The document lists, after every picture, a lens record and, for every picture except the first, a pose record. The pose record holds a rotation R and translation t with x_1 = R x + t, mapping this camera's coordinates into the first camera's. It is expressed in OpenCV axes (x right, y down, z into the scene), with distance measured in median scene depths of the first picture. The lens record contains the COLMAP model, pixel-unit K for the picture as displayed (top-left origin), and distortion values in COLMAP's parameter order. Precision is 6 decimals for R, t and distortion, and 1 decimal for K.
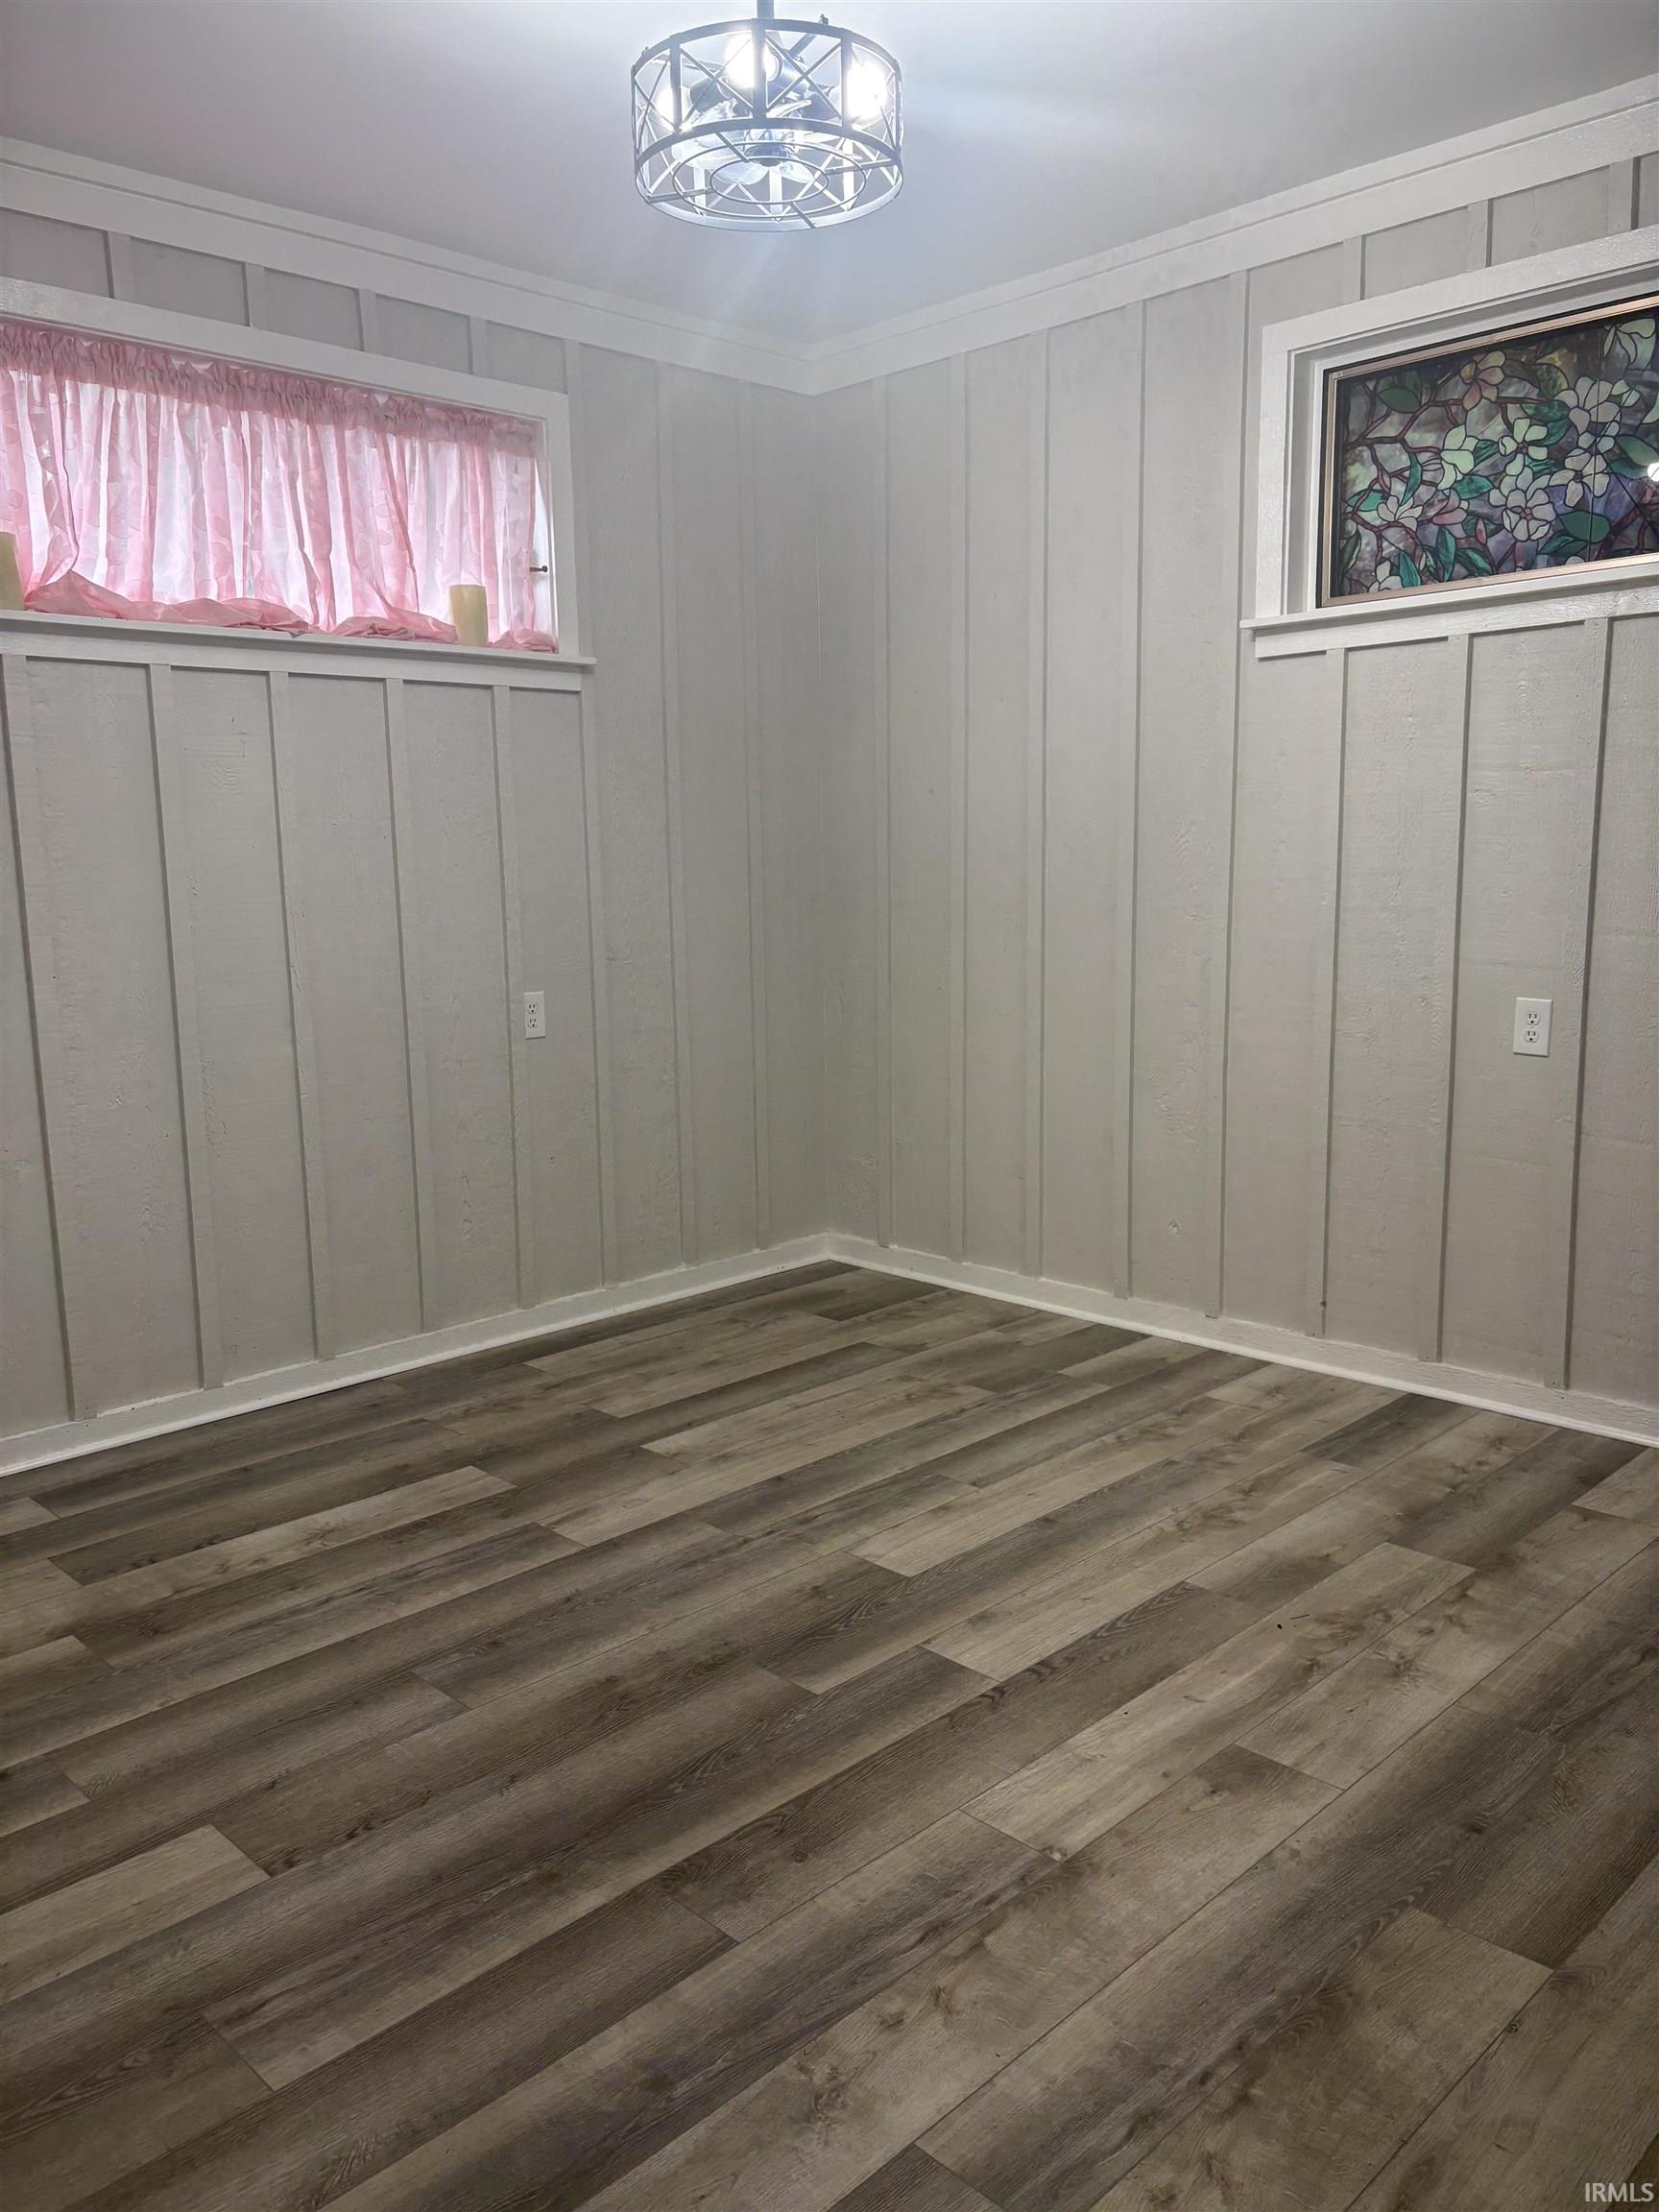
lens RADIAL K [[1659.6, 0, 828.9], [0, 1659.6, 1108.1], [0, 0, 1]] dist [0.003235, -0.003537]
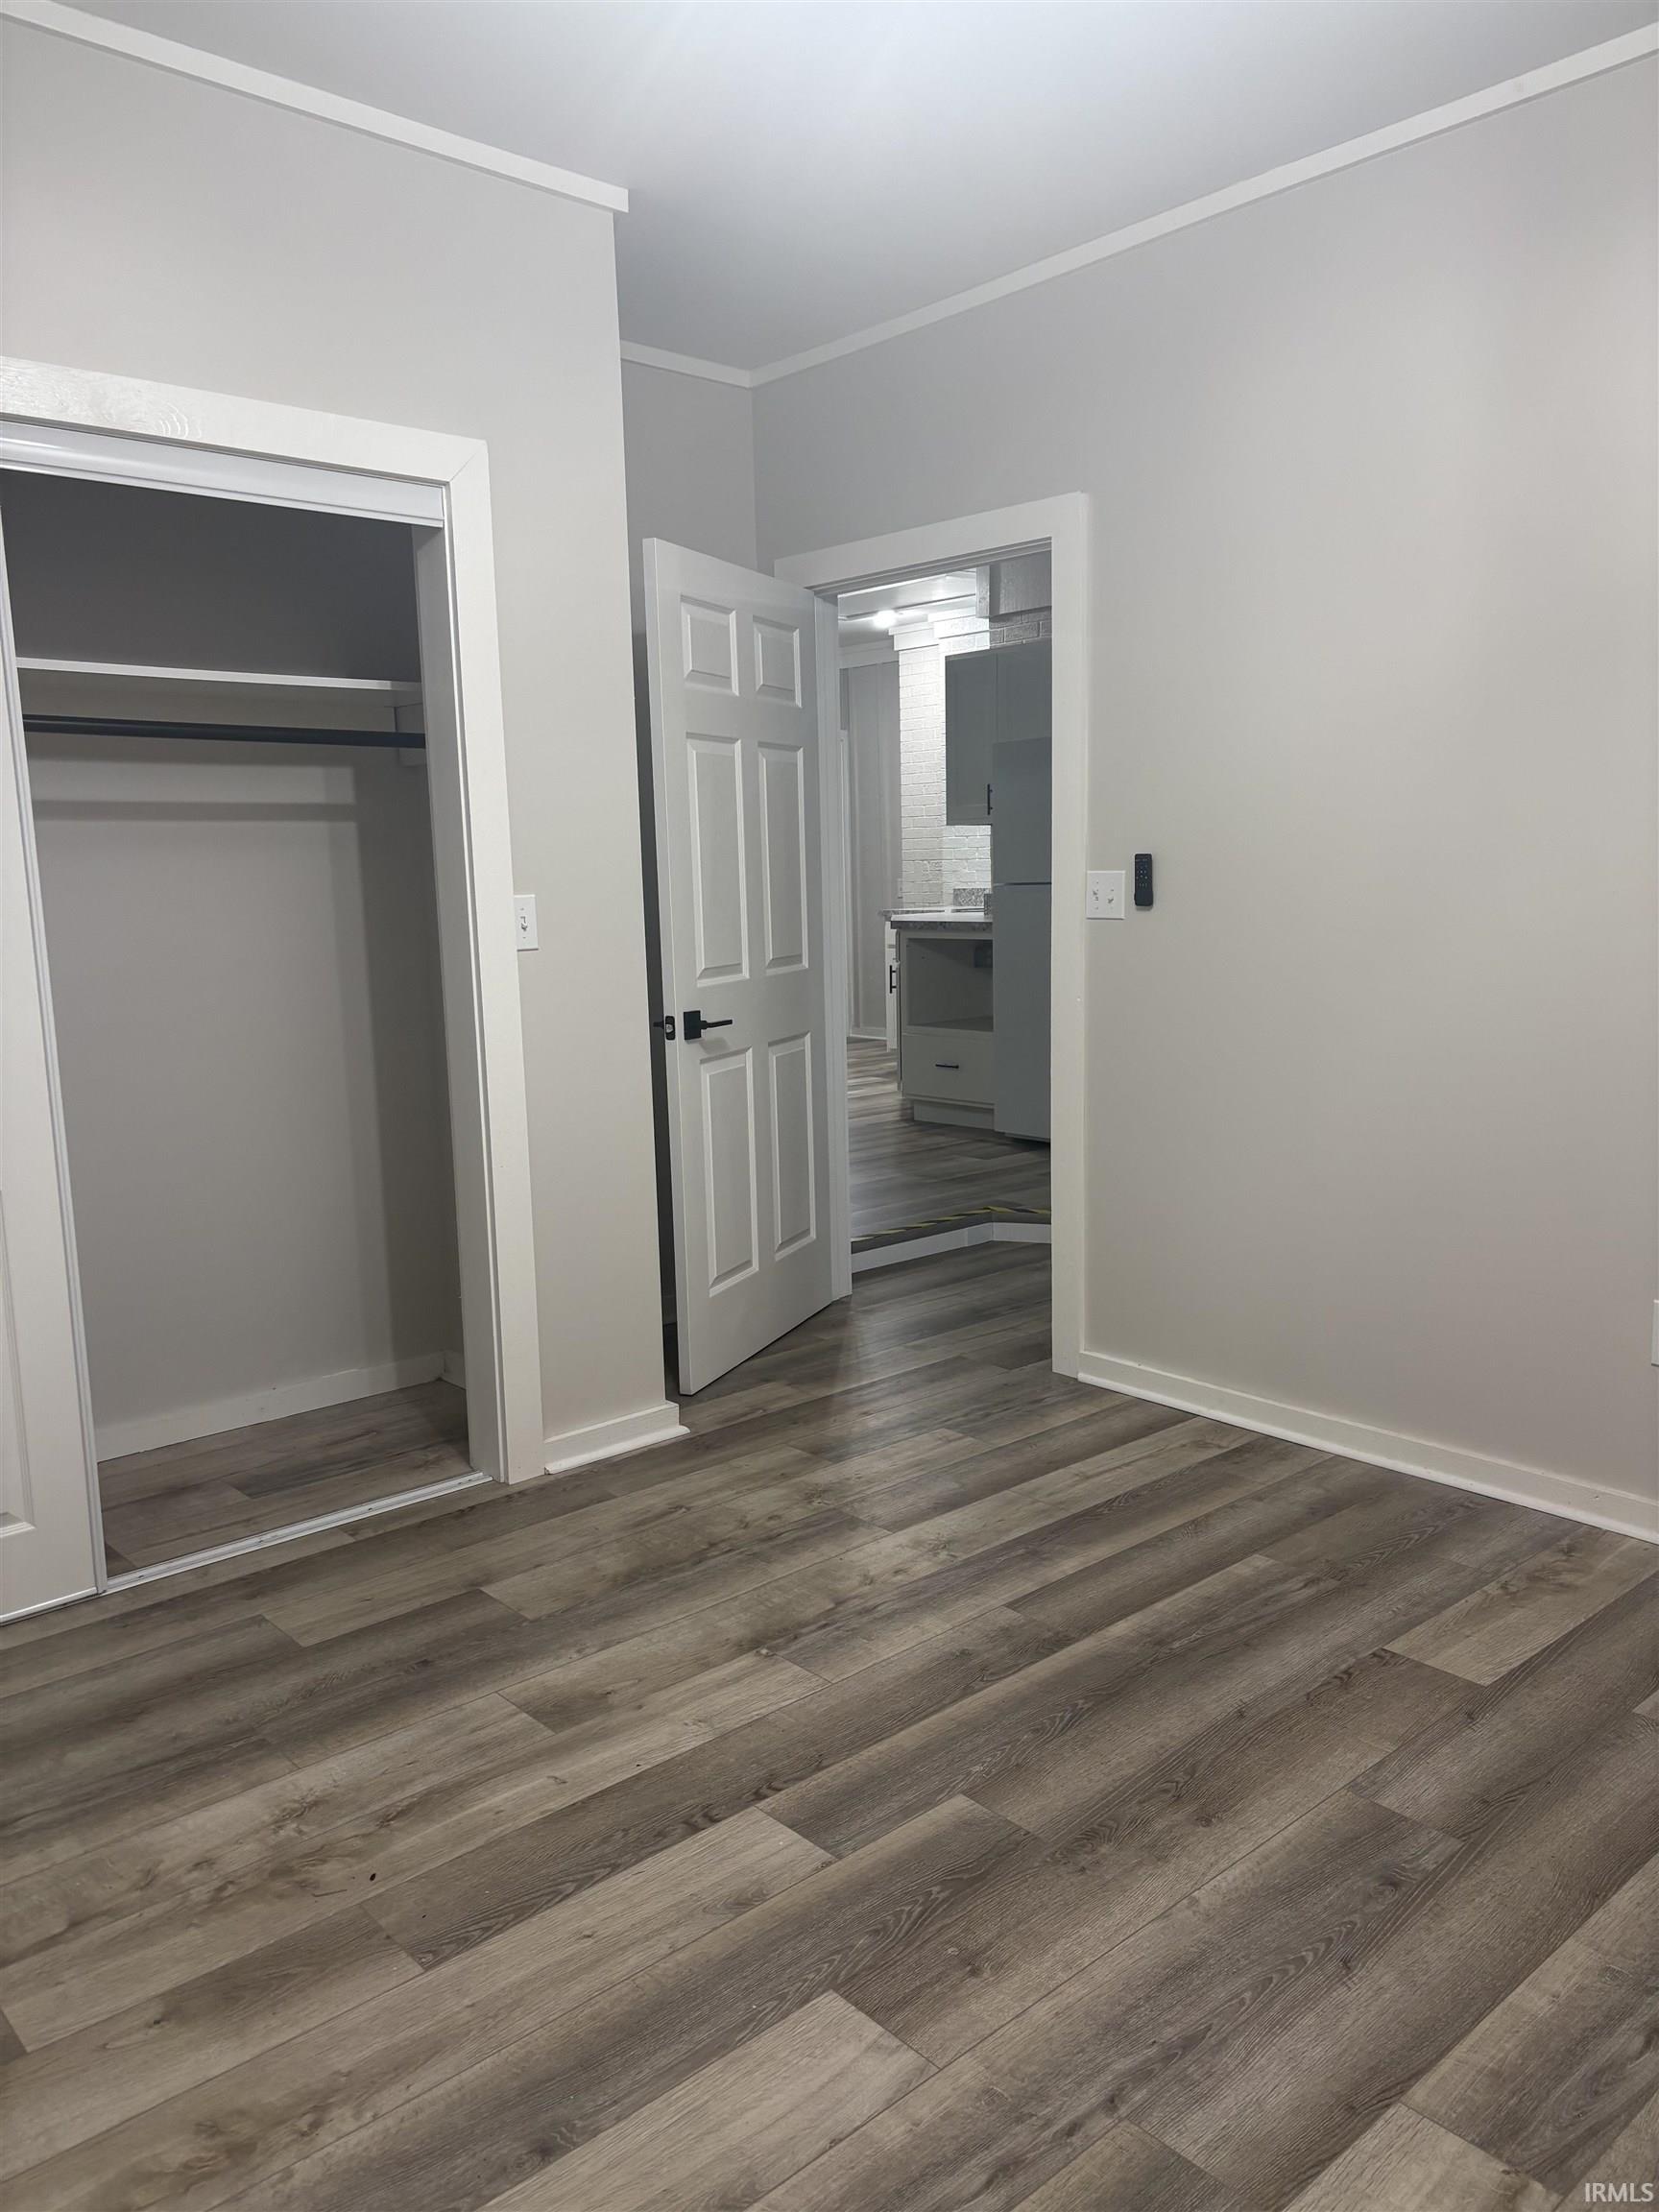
lens RADIAL K [[1659.6, 0, 829.6], [0, 1659.6, 1107.9], [0, 0, 1]] dist [0.003235, -0.003537]
pose [[-0.997995, 0.033744, 0.053540, 0.003462], [0.048235, 0.953248, 0.298316, -0.286225], [-0.040971, 0.300301, -0.952964, 1.827454]]
